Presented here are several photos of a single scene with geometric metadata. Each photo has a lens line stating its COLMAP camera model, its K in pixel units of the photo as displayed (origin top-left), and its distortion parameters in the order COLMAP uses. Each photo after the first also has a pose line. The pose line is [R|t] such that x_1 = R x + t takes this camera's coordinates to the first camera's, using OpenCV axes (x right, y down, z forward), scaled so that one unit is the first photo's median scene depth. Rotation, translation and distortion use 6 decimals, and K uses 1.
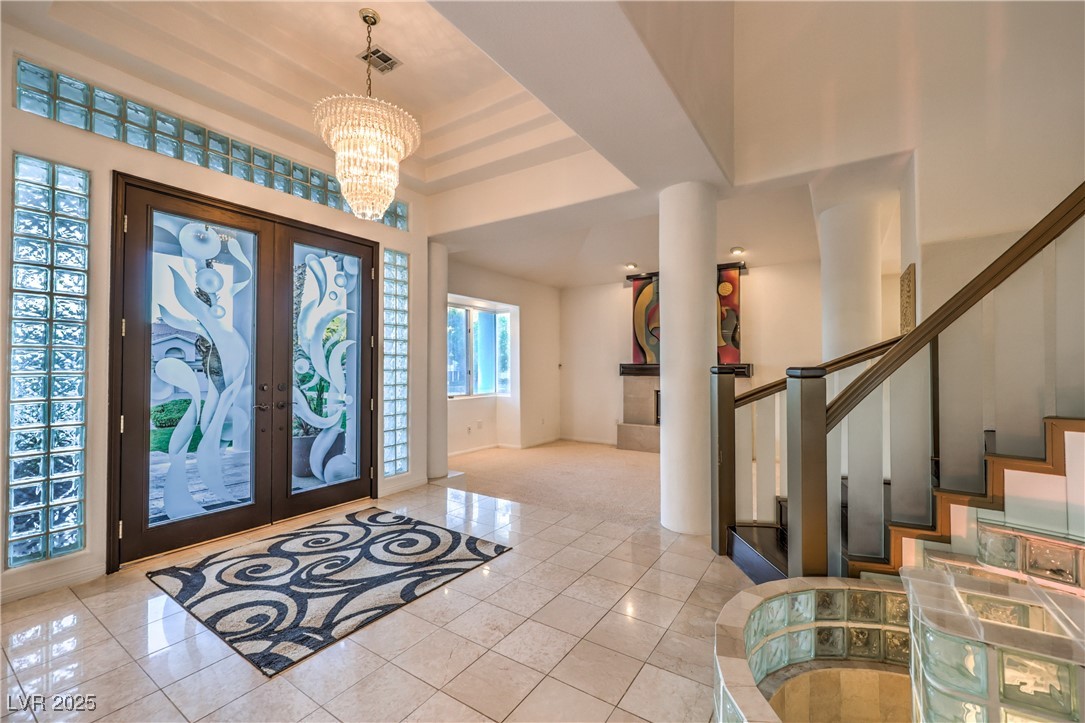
lens RADIAL K [[445.8, 0, 540.5], [0, 445.8, 363.2], [0, 0, 1]] dist [-0.000792, -0.000065]
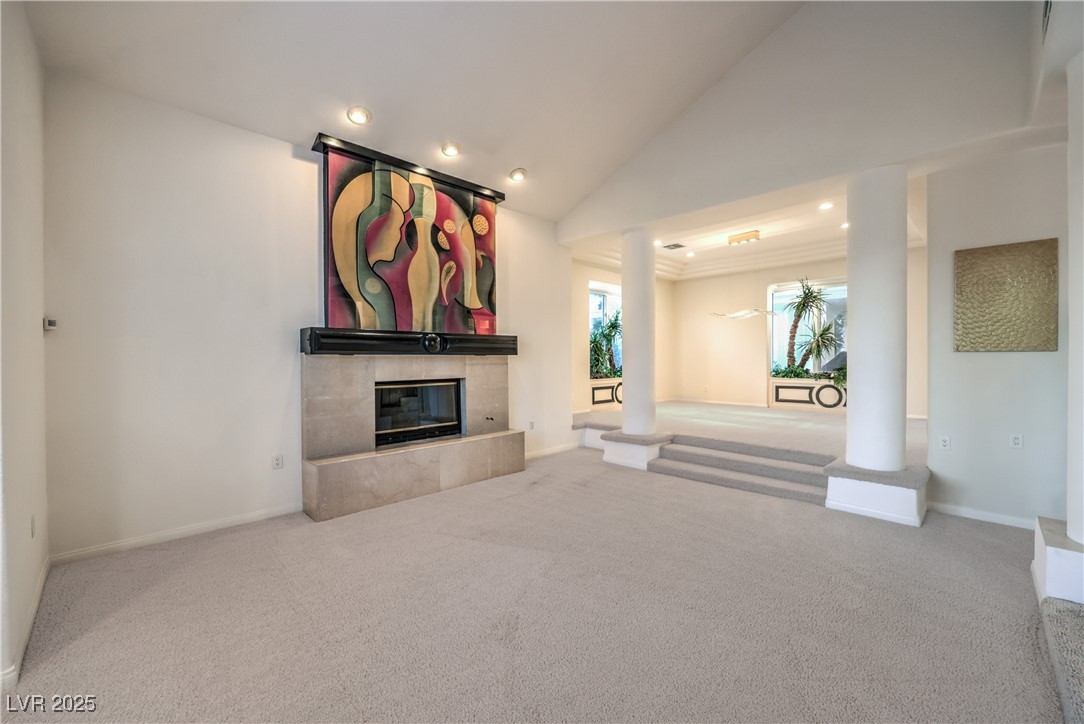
lens RADIAL K [[445.4, 0, 541.3], [0, 445.4, 357.5], [0, 0, 1]] dist [-0.000792, -0.000065]
pose [[0.205240, -0.003113, 0.978707, -0.202633], [-0.003635, 0.999986, 0.003943, 0.028461], [-0.978705, -0.004367, 0.205226, 0.682937]]
